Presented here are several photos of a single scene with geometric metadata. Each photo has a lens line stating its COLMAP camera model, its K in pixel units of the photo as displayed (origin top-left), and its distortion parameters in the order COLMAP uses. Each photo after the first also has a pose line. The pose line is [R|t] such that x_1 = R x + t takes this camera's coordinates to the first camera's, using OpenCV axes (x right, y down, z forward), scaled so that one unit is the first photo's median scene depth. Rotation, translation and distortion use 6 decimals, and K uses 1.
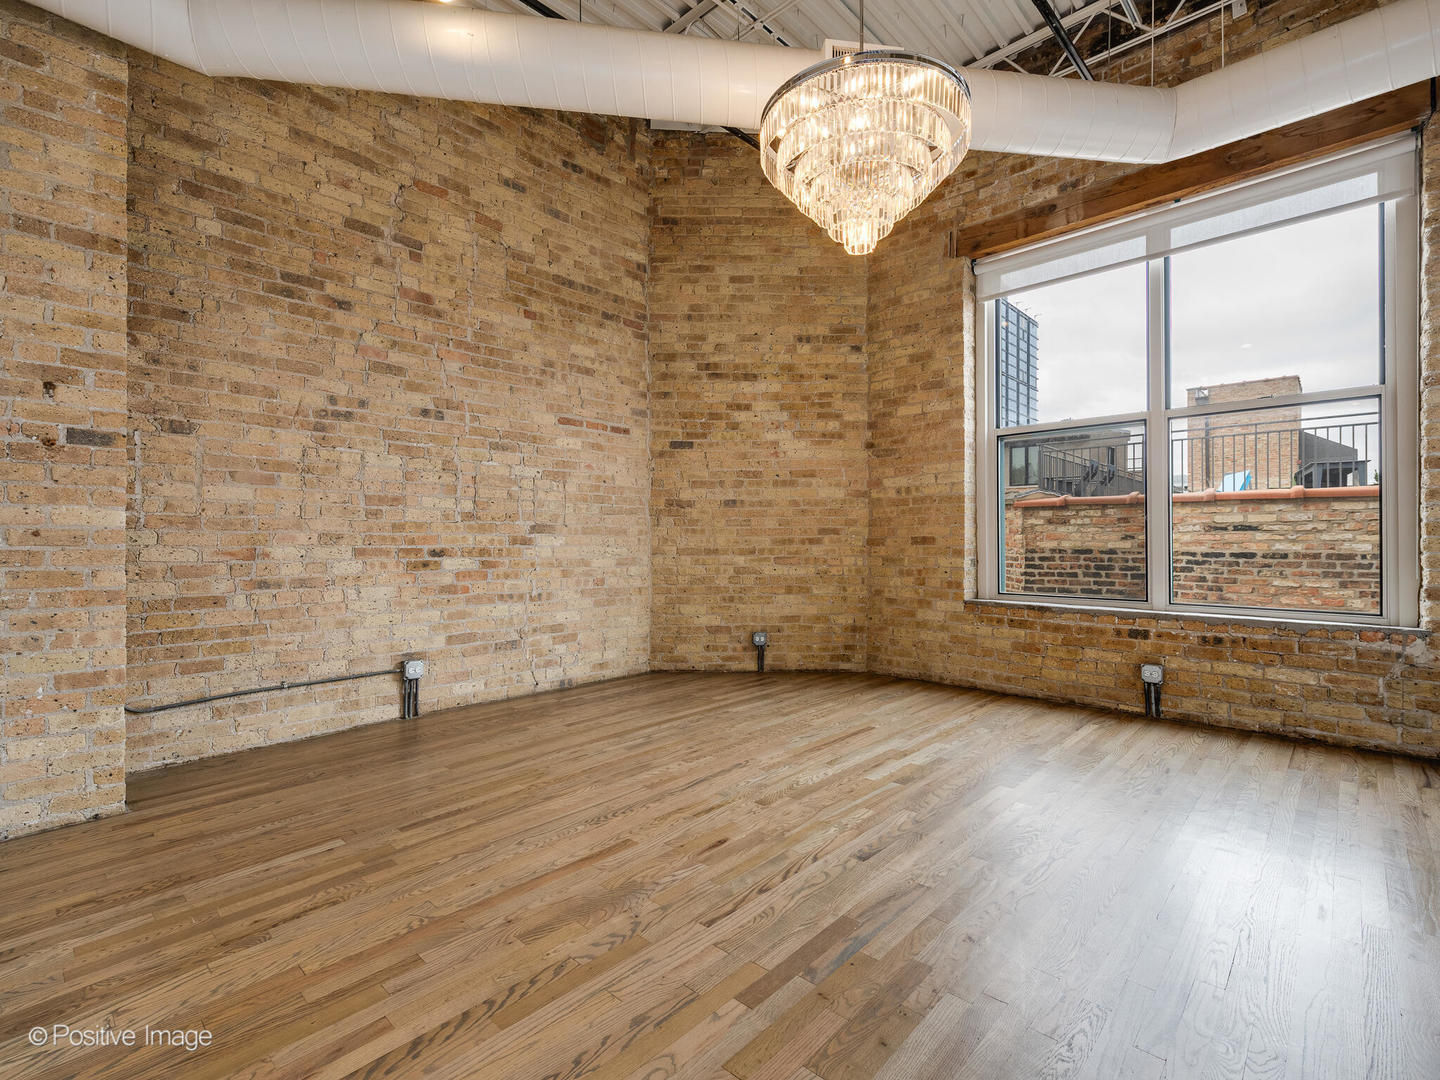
lens RADIAL K [[671.2, 0, 720.0], [0, 671.2, 540.0], [0, 0, 1]] dist [0.001628, 0.000156]
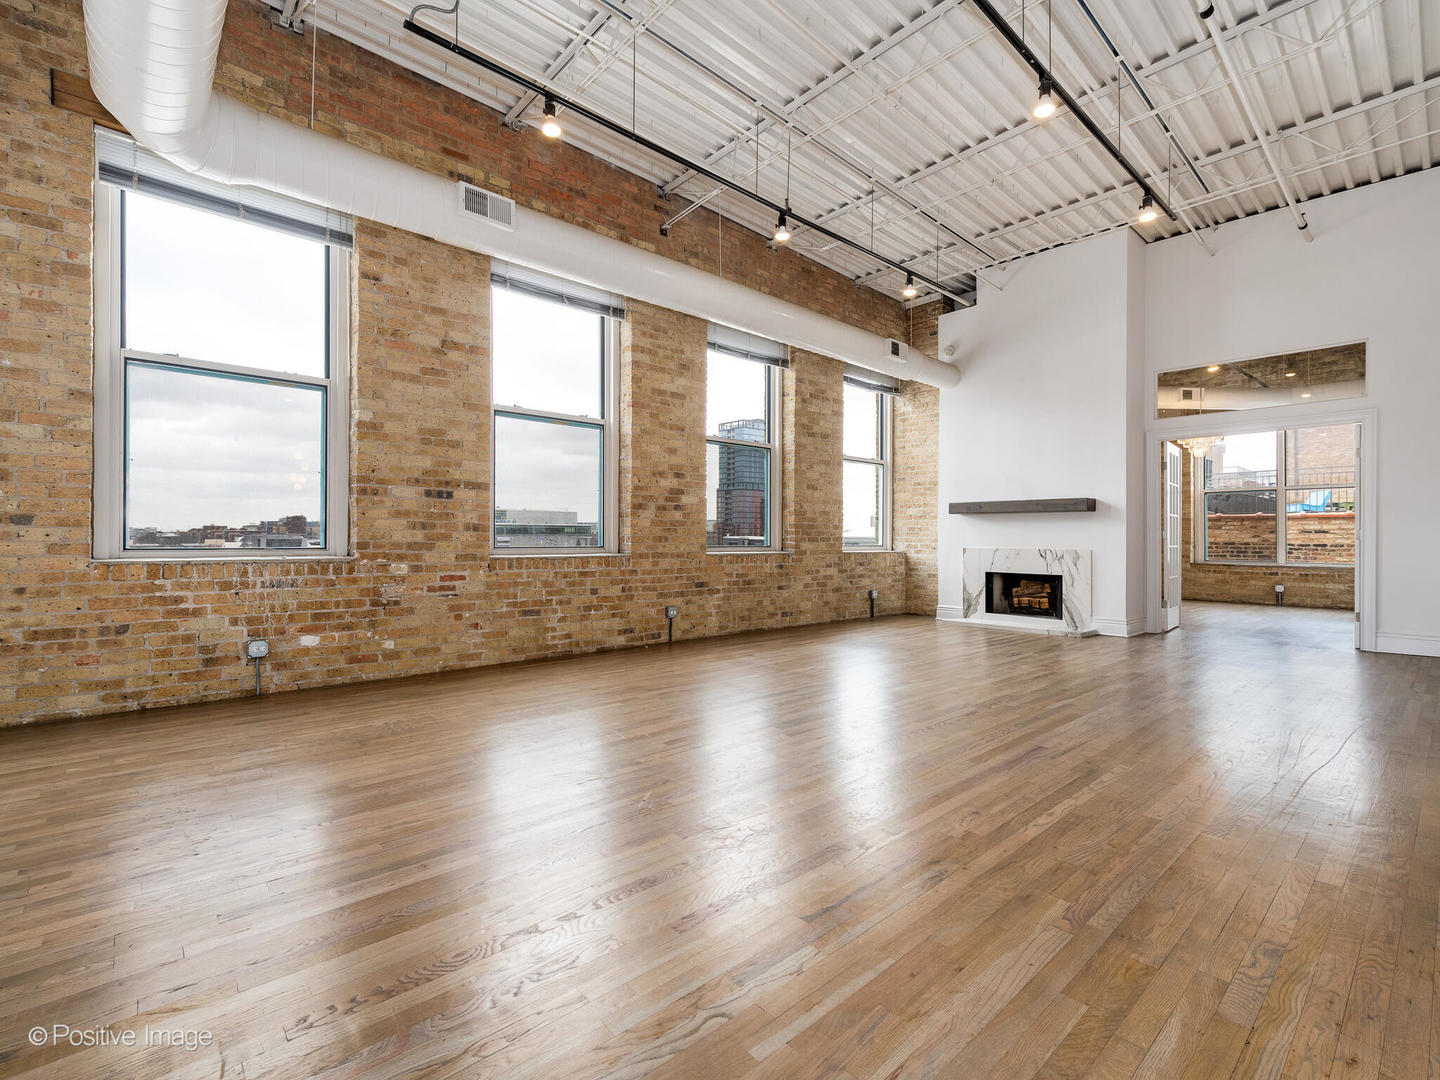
lens RADIAL K [[652.1, 0, 720.0], [0, 652.1, 538.4], [0, 0, 1]] dist [0.002389, -0.000780]
pose [[0.995739, 0.002906, -0.092169, -1.438372], [-0.002592, 0.999990, 0.003521, -0.000756], [0.092178, -0.003268, 0.995737, -1.928014]]
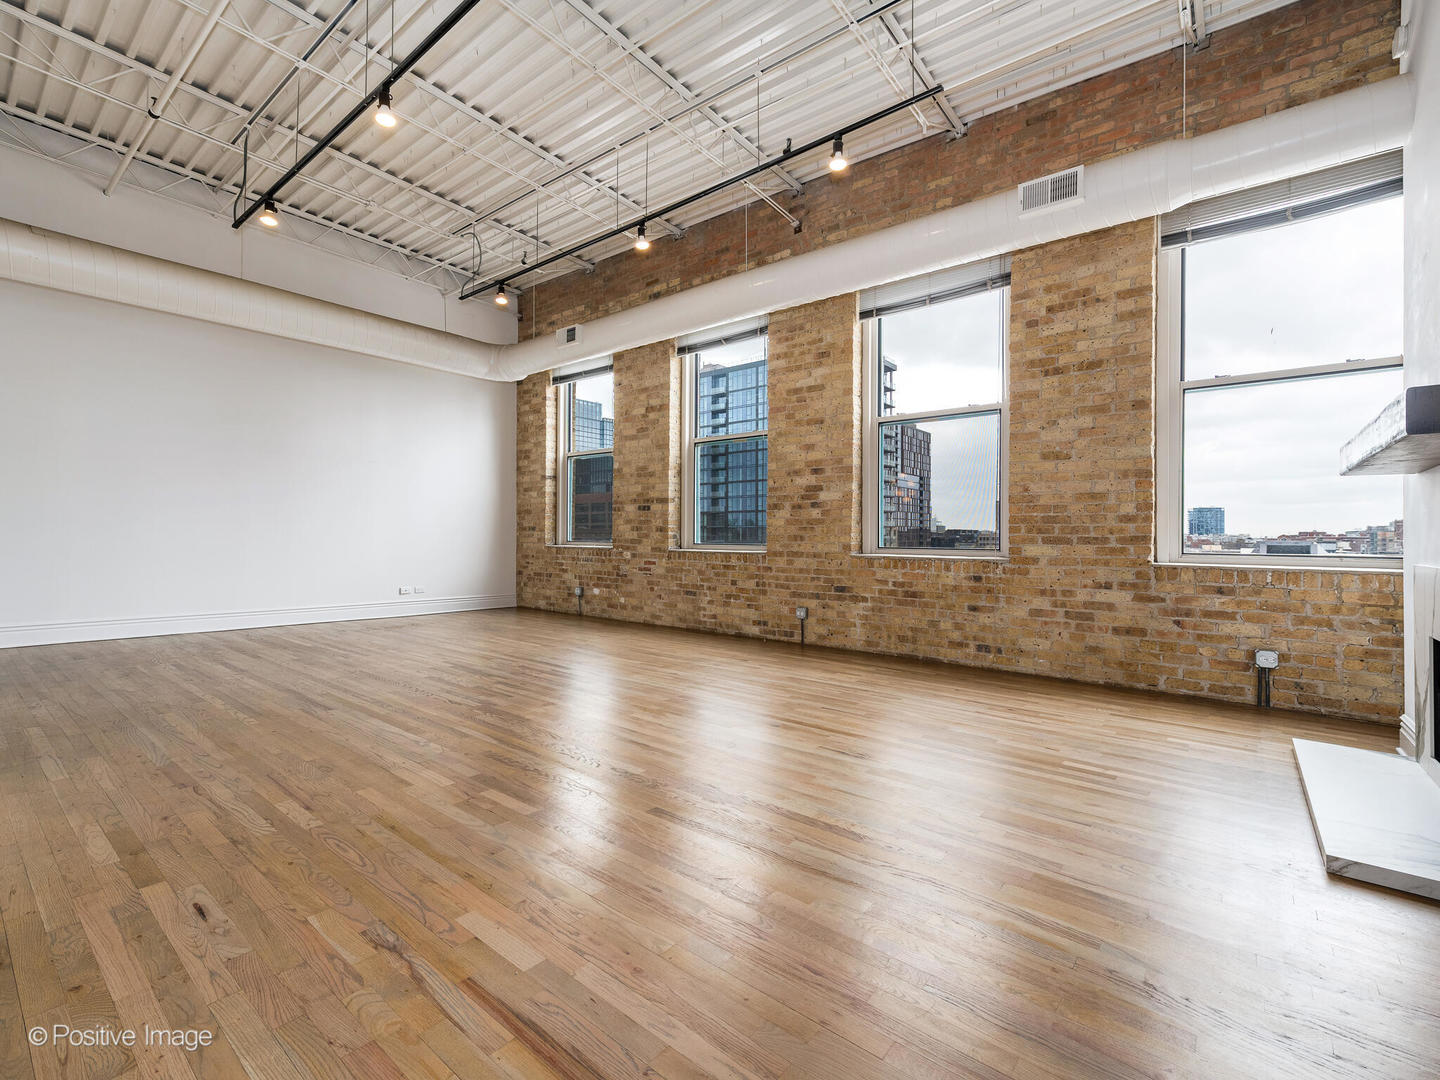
lens RADIAL K [[634.4, 0, 718.8], [0, 634.4, 535.8], [0, 0, 1]] dist [0.001479, -0.000324]
pose [[0.072610, -0.003111, -0.997356, -0.098525], [-0.005485, 0.999979, -0.003519, 0.008825], [0.997345, 0.005726, 0.072591, -0.544154]]
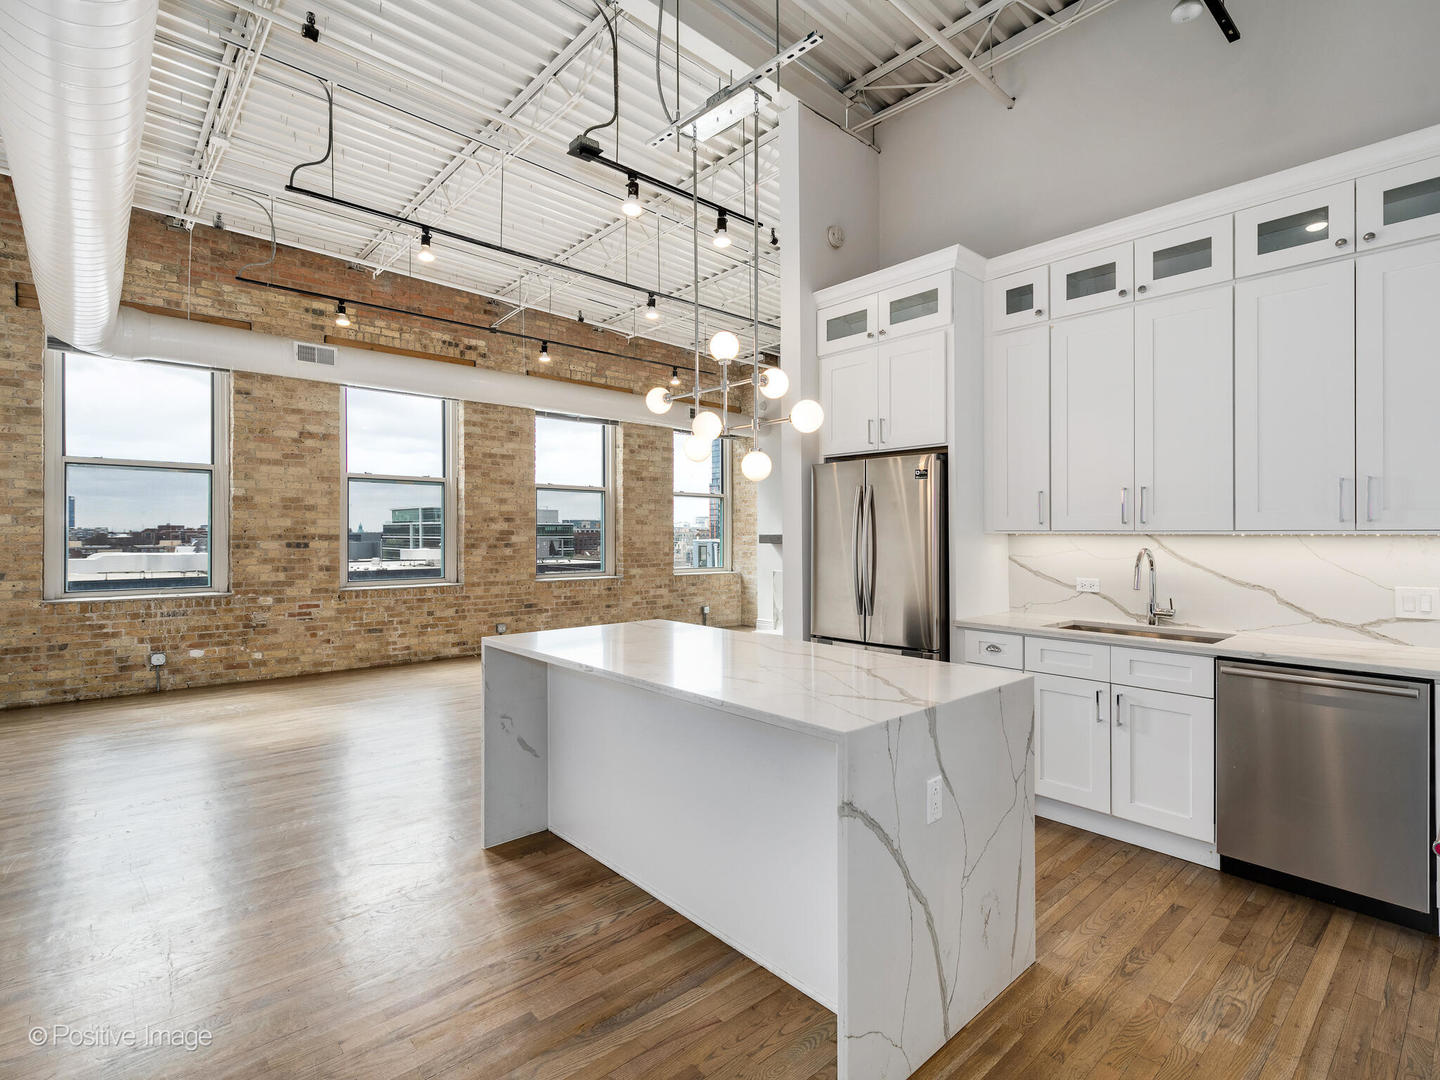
lens RADIAL K [[703.0, 0, 726.4], [0, 703.0, 534.0], [0, 0, 1]] dist [0.000853, -0.000744]
pose [[0.996619, -0.001960, -0.082144, -0.769886], [0.001993, 0.999998, 0.000321, -0.115840], [0.082143, -0.000484, 0.996620, -2.519680]]
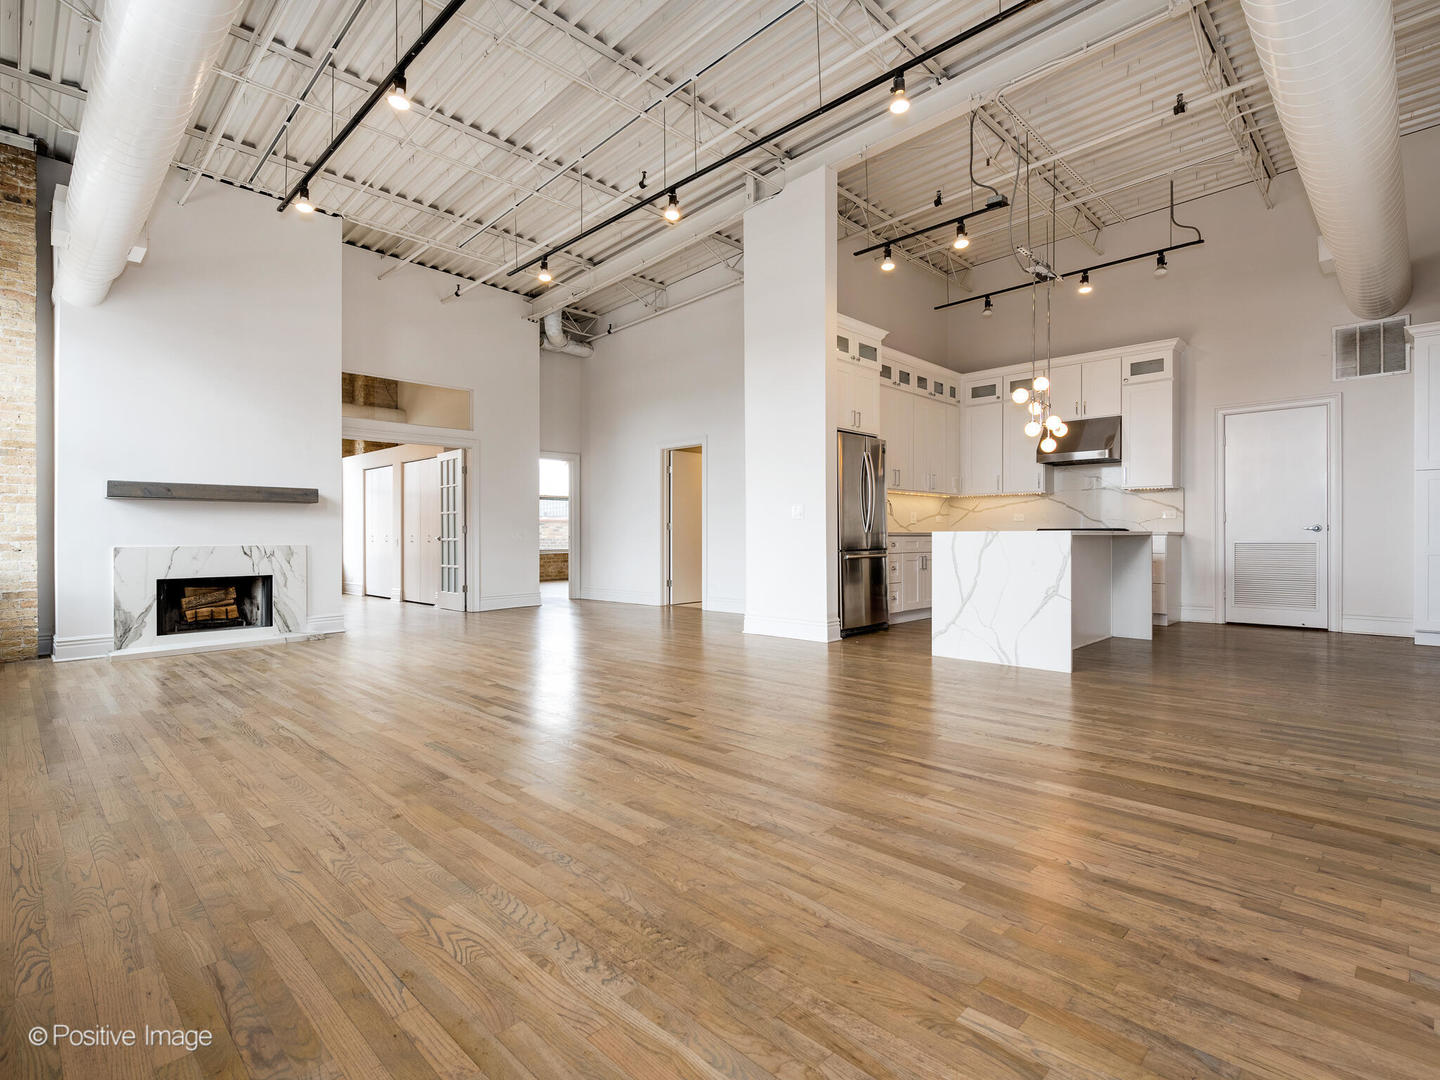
lens RADIAL K [[703.0, 0, 726.4], [0, 703.0, 534.0], [0, 0, 1]] dist [0.000853, -0.000744]
pose [[0.022725, 0.000407, 0.999742, -2.422776], [0.004968, 0.999988, -0.000520, 0.014218], [-0.999729, 0.004979, 0.022722, -1.098765]]
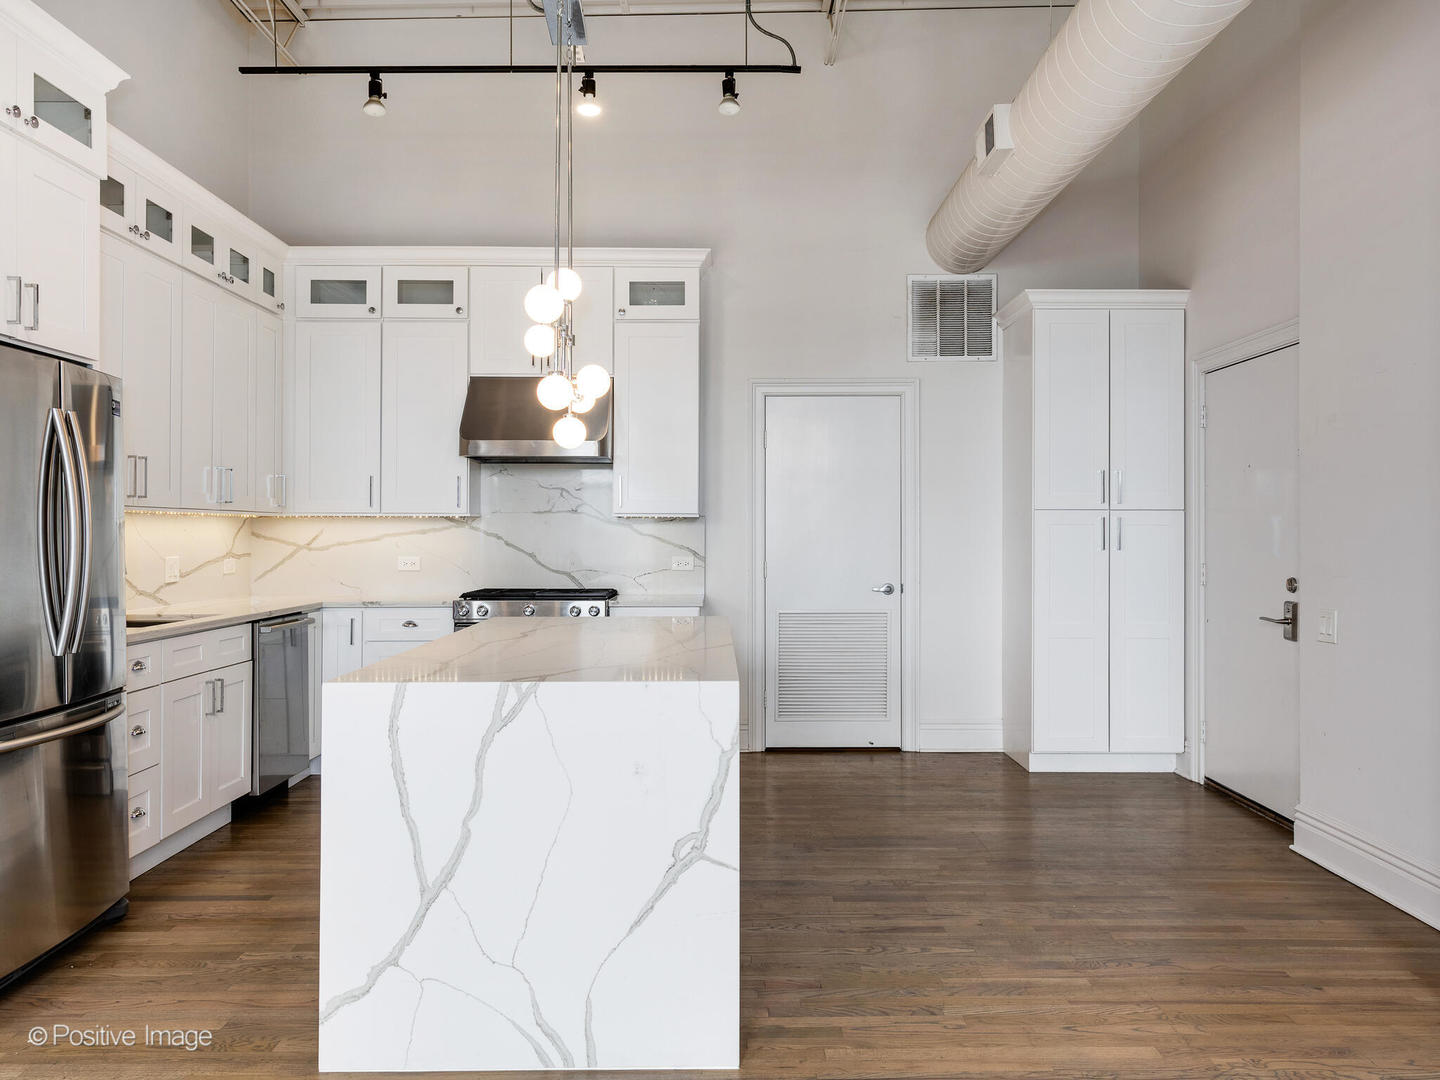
lens RADIAL K [[1071.2, 0, 751.5], [0, 1071.2, 521.9], [0, 0, 1]] dist [0.004113, -0.002231]
pose [[-0.707060, 0.009687, 0.707087, -1.678044], [0.004619, 0.999948, -0.009081, -0.085686], [-0.707139, -0.003155, -0.707068, -1.188324]]
